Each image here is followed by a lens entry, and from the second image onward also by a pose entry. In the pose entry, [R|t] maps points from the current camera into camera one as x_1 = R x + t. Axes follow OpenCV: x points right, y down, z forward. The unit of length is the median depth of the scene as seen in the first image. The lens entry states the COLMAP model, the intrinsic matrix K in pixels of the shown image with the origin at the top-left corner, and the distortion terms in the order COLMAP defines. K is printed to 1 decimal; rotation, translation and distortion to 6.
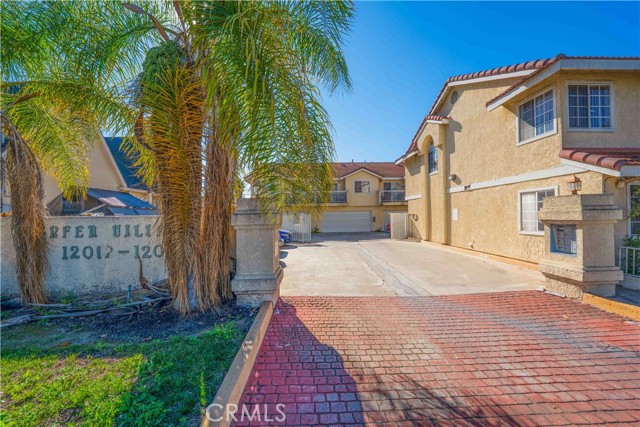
lens RADIAL K [[260.7, 0, 321.1], [0, 260.7, 215.9], [0, 0, 1]] dist [0.000114, -0.002637]
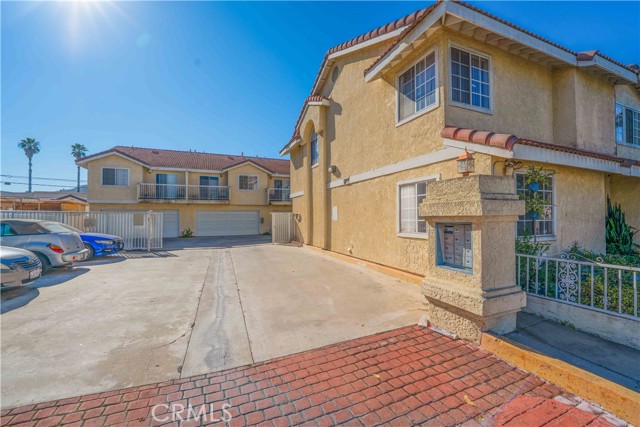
lens RADIAL K [[260.7, 0, 320.0], [0, 260.7, 216.9], [0, 0, 1]] dist [0.000114, -0.002637]
pose [[0.938076, 0.009891, 0.346288, 0.278010], [-0.008175, 0.999946, -0.006417, 0.017021], [-0.346333, 0.003188, 0.938106, 0.356913]]
